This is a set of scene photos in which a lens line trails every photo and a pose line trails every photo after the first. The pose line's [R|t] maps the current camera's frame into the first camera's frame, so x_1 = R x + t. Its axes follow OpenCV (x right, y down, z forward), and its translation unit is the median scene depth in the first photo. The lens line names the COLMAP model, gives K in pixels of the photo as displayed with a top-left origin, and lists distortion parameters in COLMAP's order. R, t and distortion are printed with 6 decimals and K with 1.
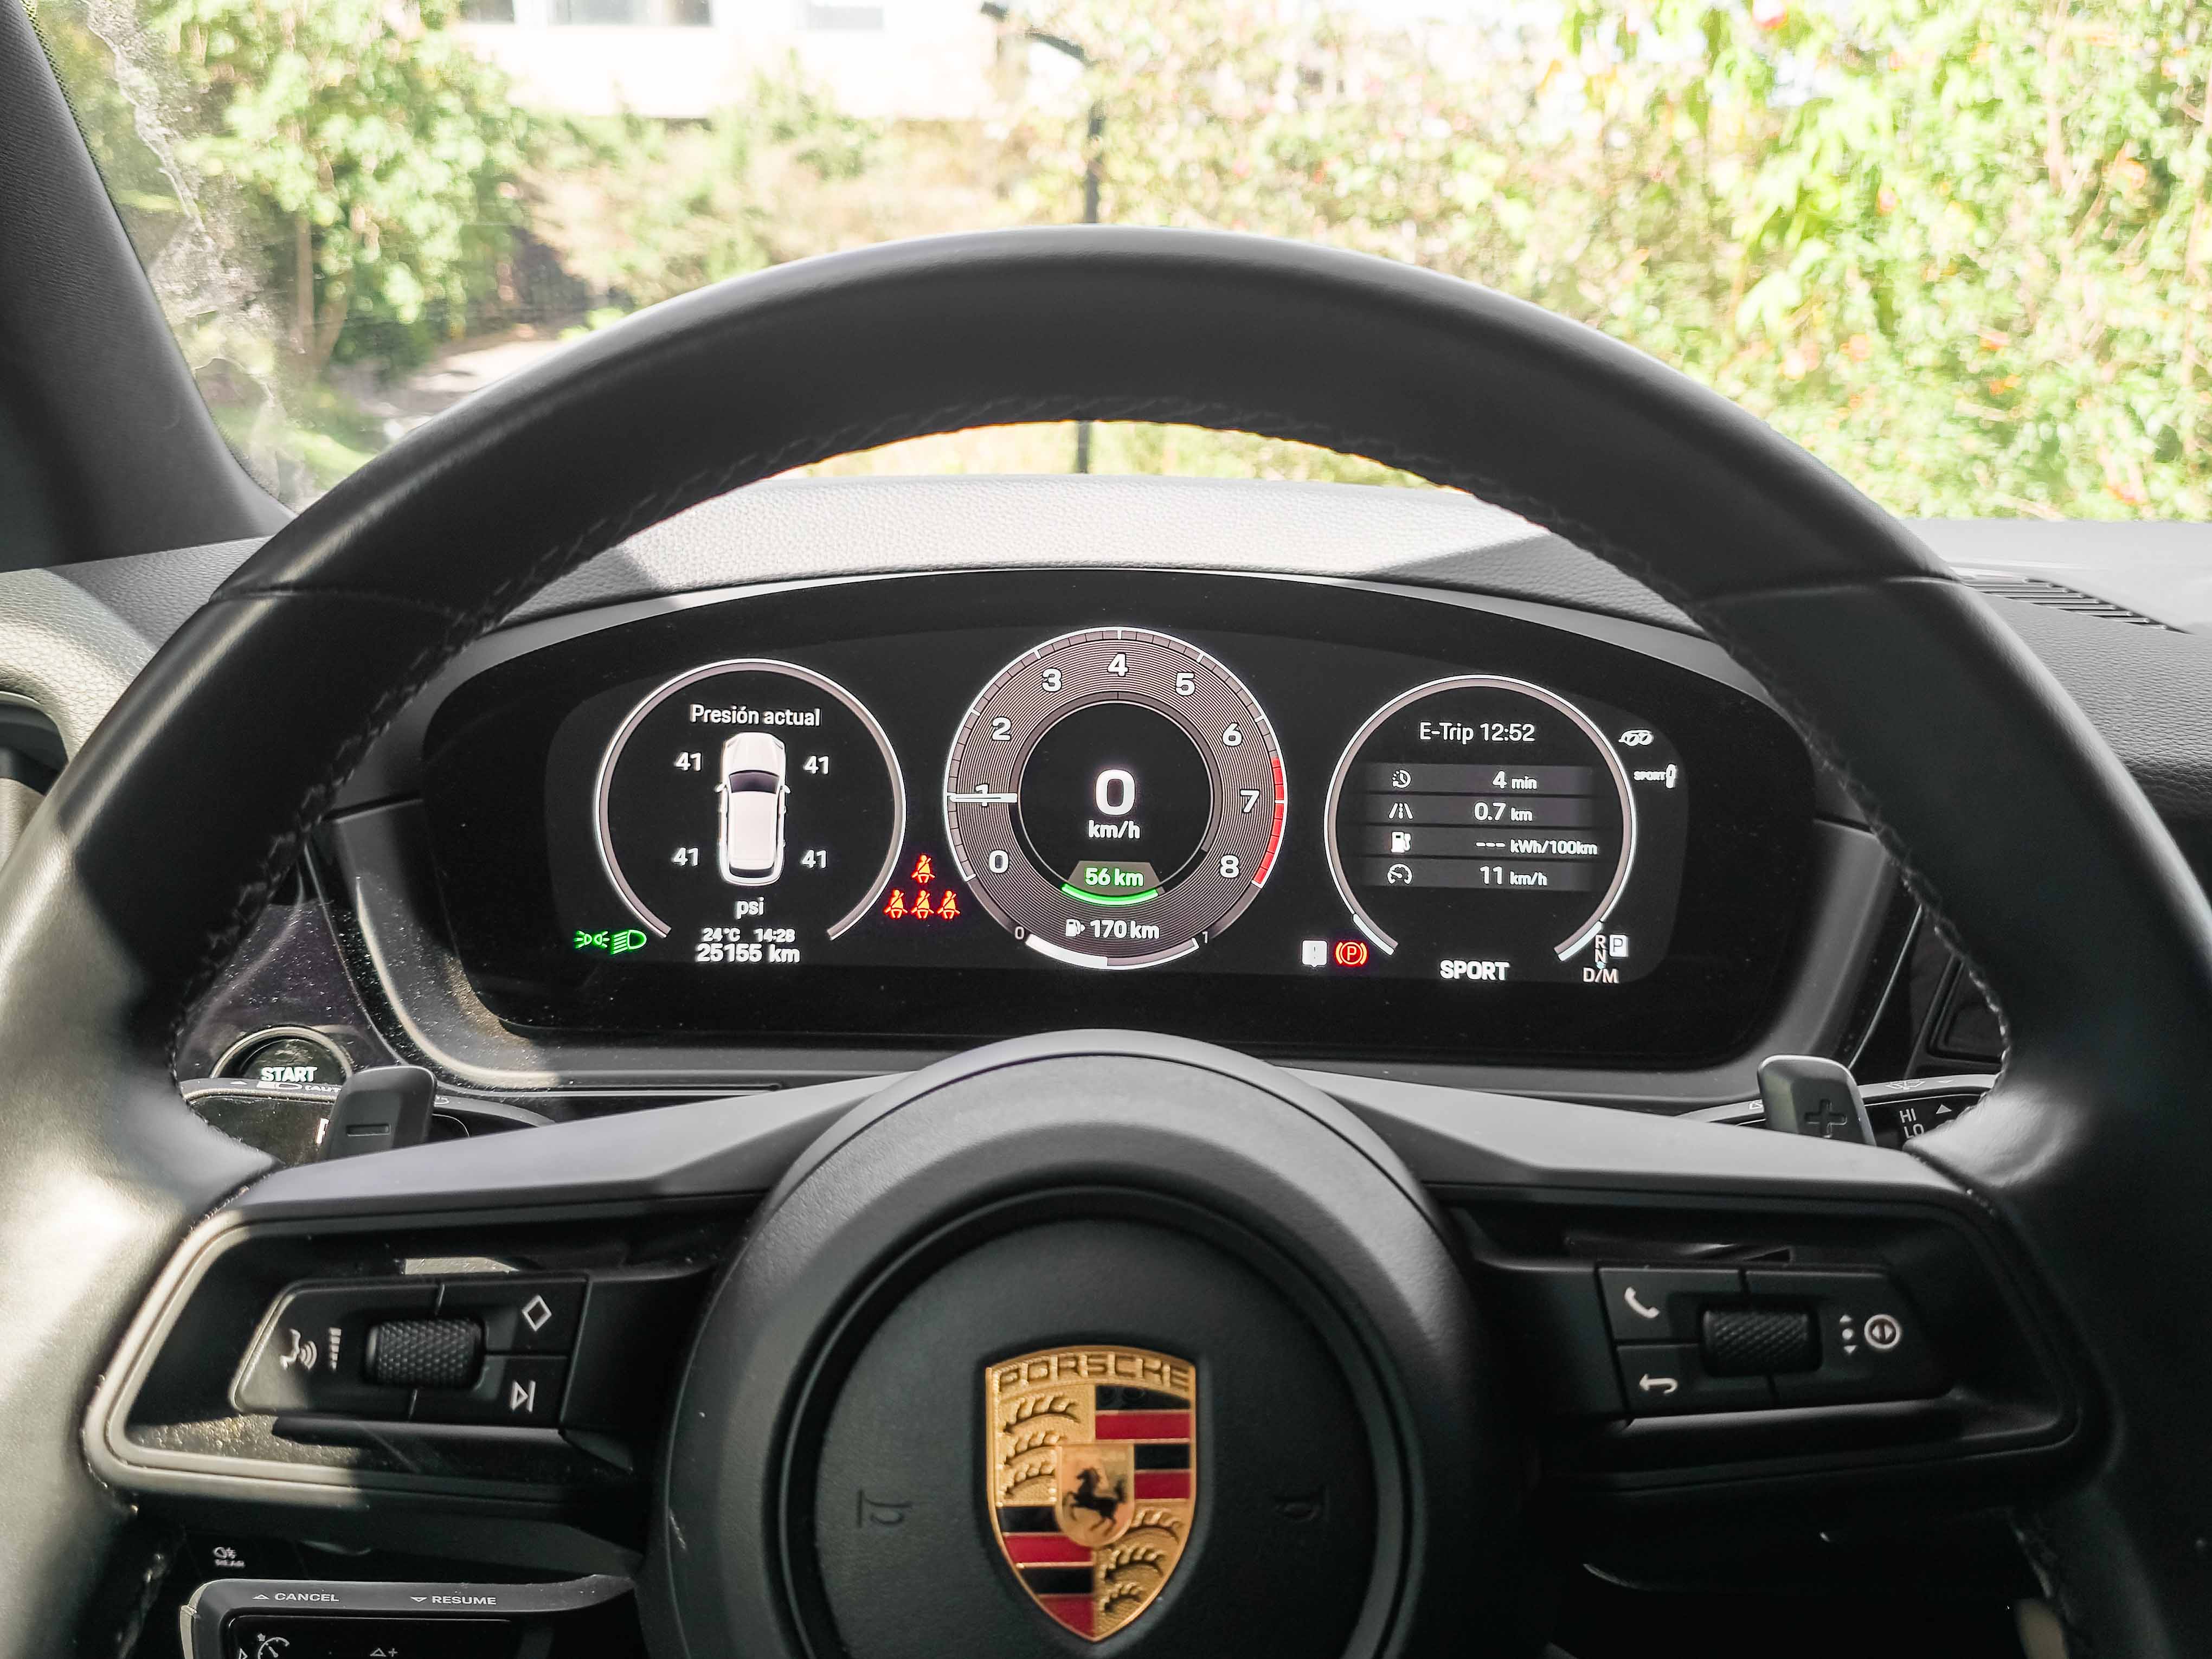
lens RADIAL K [[2071.0, 0, 1116.1], [0, 2071.0, 836.9], [0, 0, 1]] dist [0.081566, -0.162662]
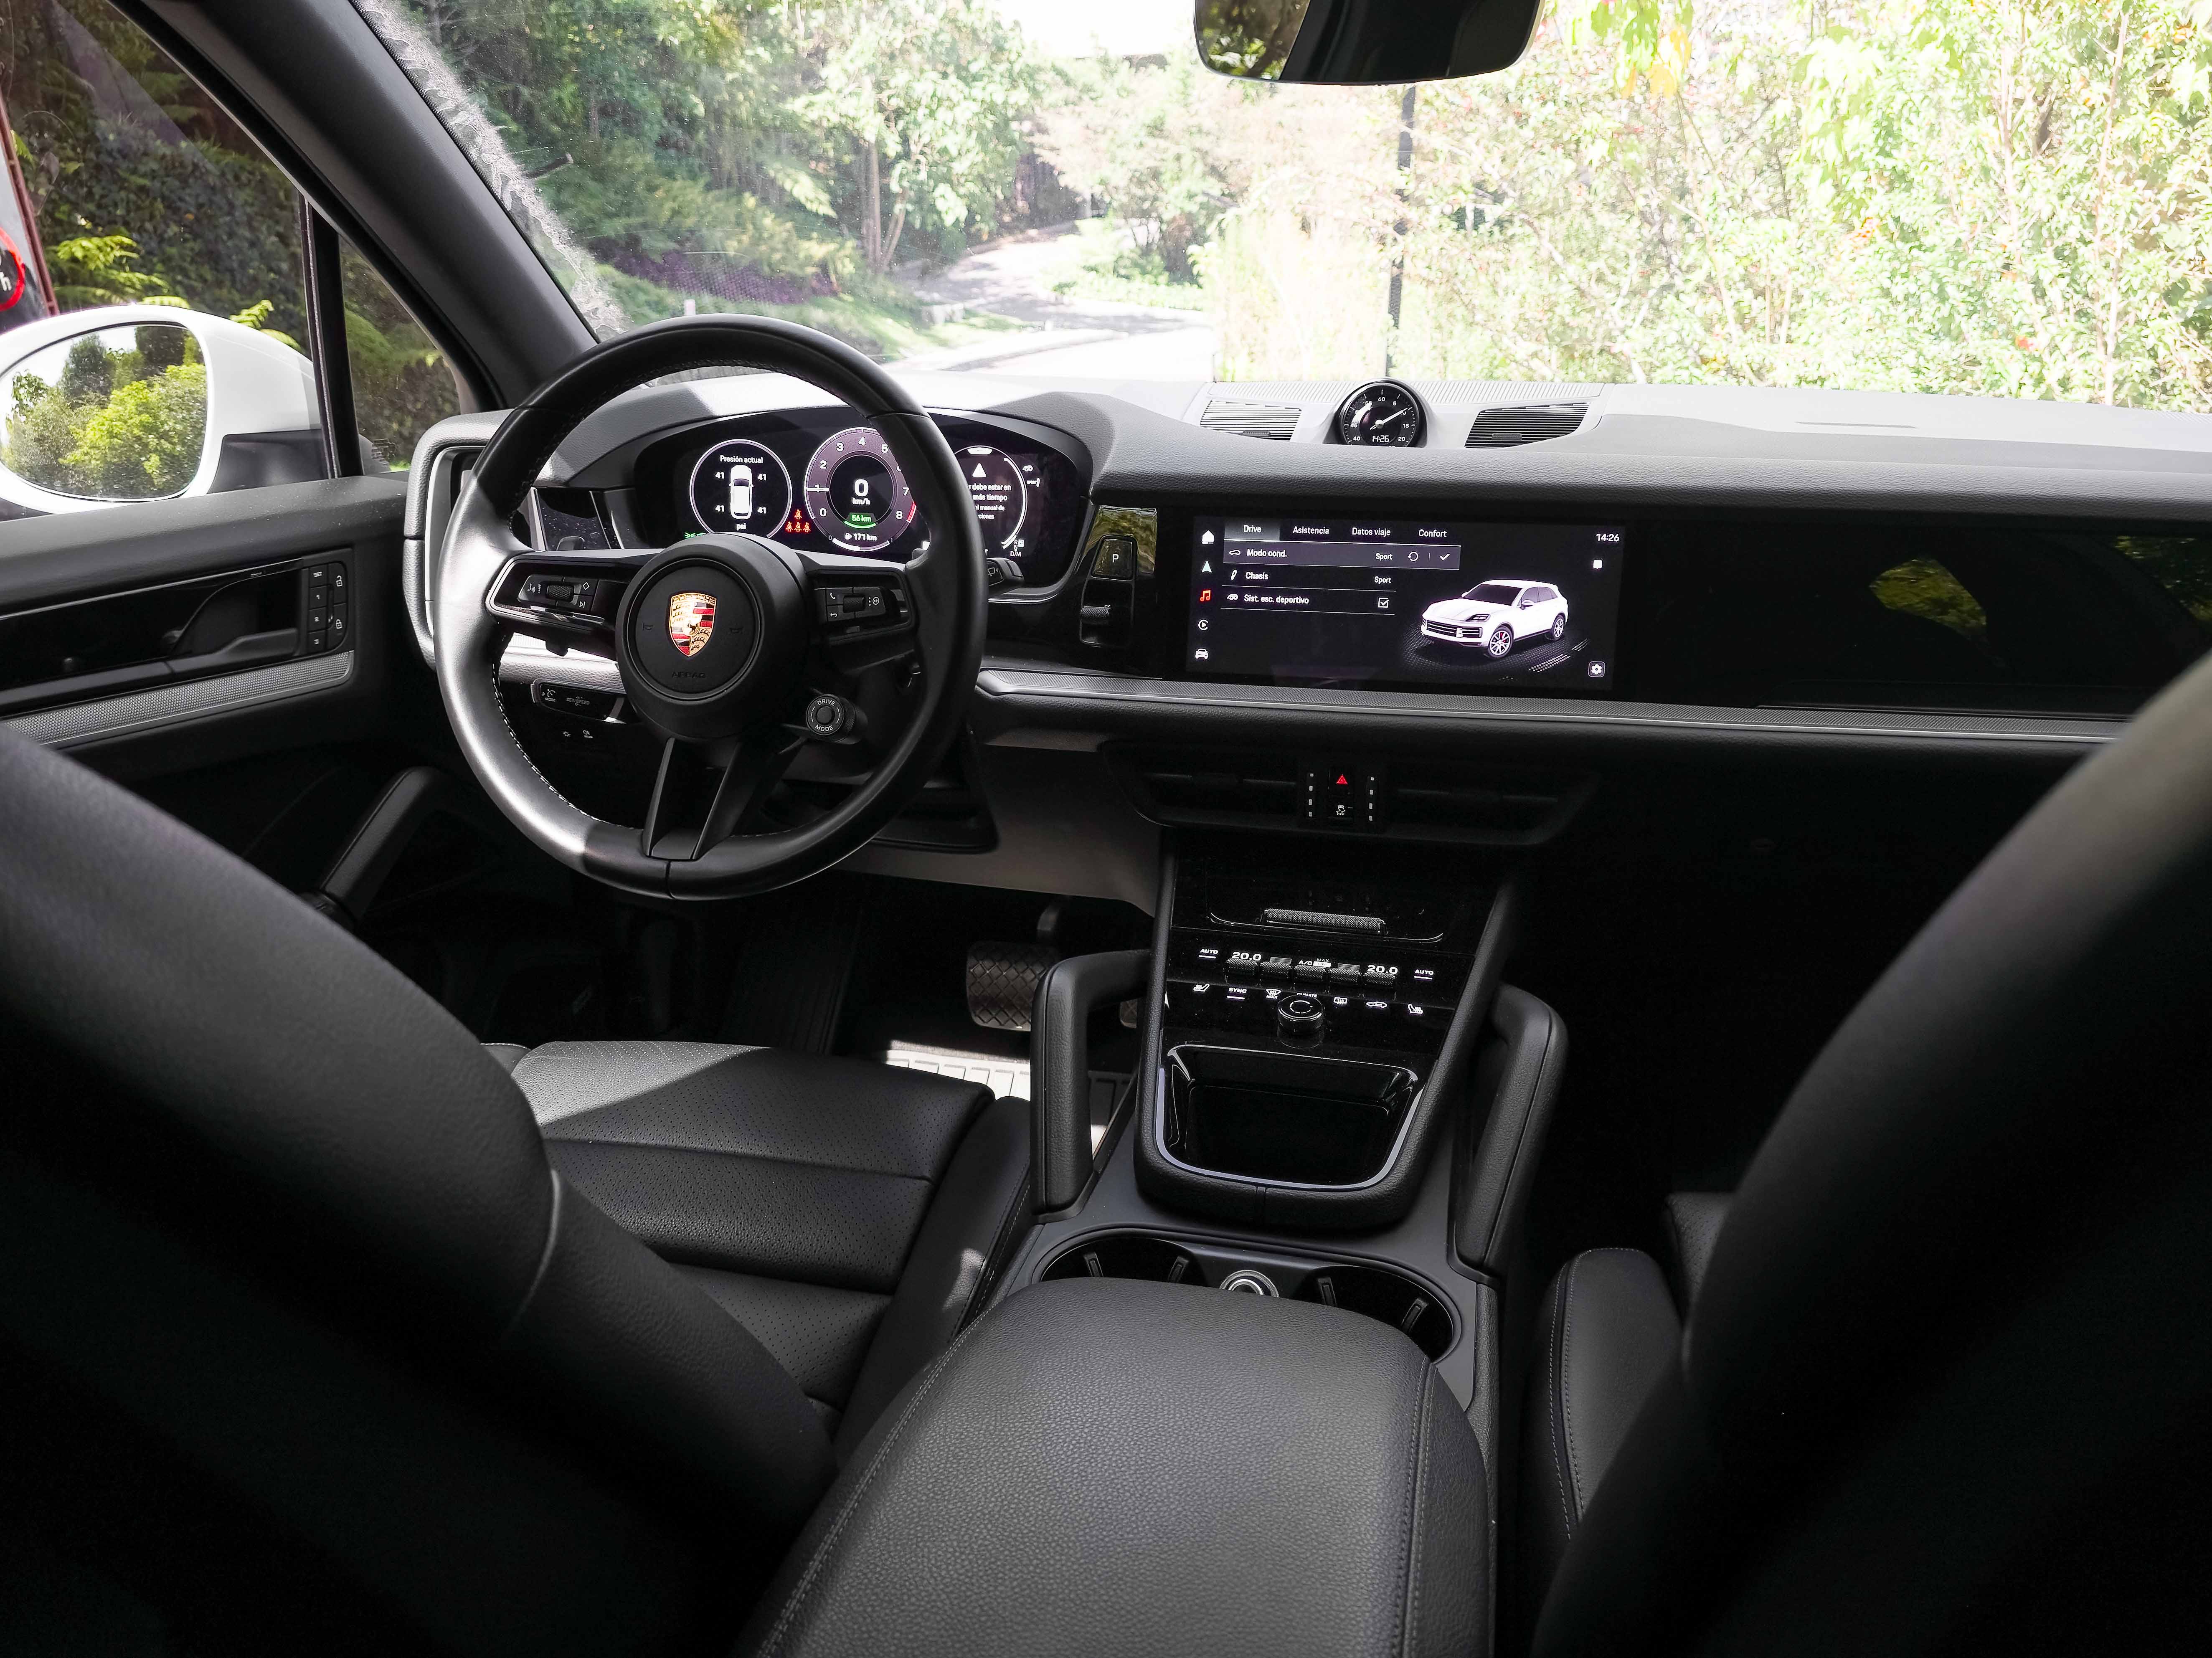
lens RADIAL K [[1534.5, 0, 1106.0], [0, 1534.5, 829.0], [0, 0, 1]] dist [0.063893, -0.070168]
pose [[0.973770, 0.054250, -0.220971, 0.872248], [-0.023683, 0.990051, 0.138699, 0.149593], [0.226298, -0.129828, 0.965367, -1.096537]]
